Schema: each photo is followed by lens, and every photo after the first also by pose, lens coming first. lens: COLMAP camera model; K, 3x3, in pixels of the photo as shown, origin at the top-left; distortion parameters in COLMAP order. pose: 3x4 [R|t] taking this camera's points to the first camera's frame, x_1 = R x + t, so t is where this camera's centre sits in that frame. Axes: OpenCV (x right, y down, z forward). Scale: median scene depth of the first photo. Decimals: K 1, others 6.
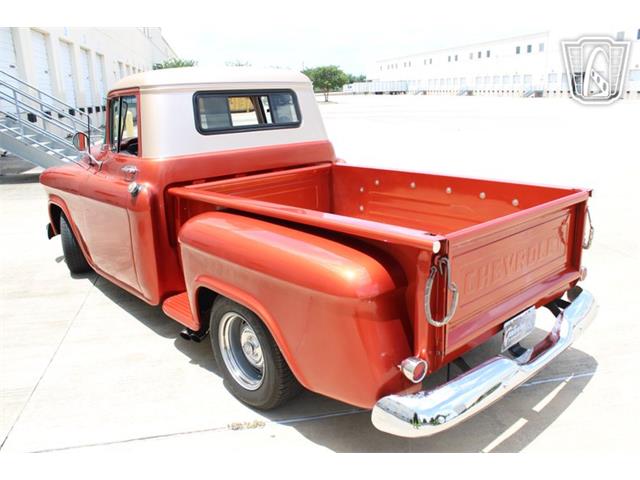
lens RADIAL K [[538.7, 0, 323.7], [0, 538.7, 244.4], [0, 0, 1]] dist [-0.159503, 0.135312]
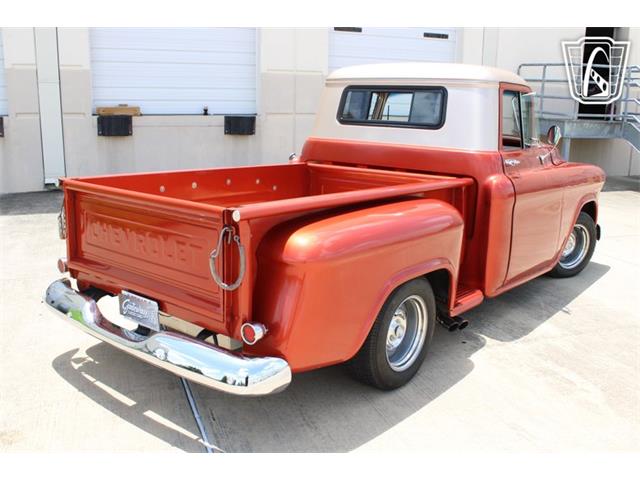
lens RADIAL K [[636.1, 0, 325.1], [0, 636.1, 243.0], [0, 0, 1]] dist [-0.142011, 0.153595]
pose [[0.138019, 0.240068, -0.960894, 1.268361], [-0.296578, 0.935679, 0.191169, -0.245527], [0.944983, 0.258595, 0.200340, 0.865982]]
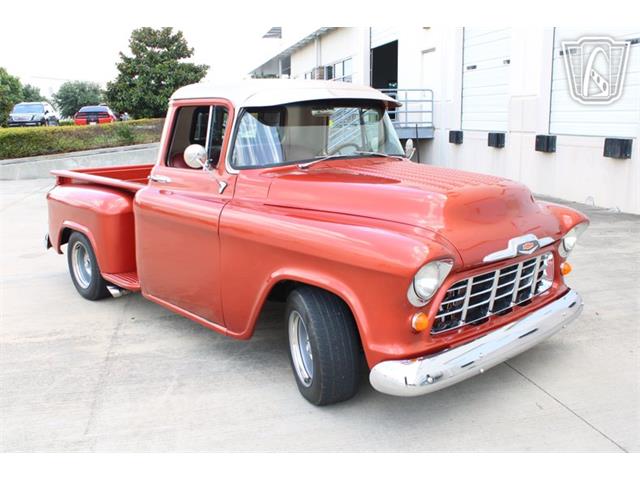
lens RADIAL K [[632.4, 0, 319.4], [0, 632.4, 239.0], [0, 0, 1]] dist [-0.124561, 0.151913]
pose [[-0.999616, 0.027603, -0.002395, -0.353688], [0.023521, 0.891107, 0.453184, -0.764801], [0.014643, 0.452954, -0.891414, 2.756893]]
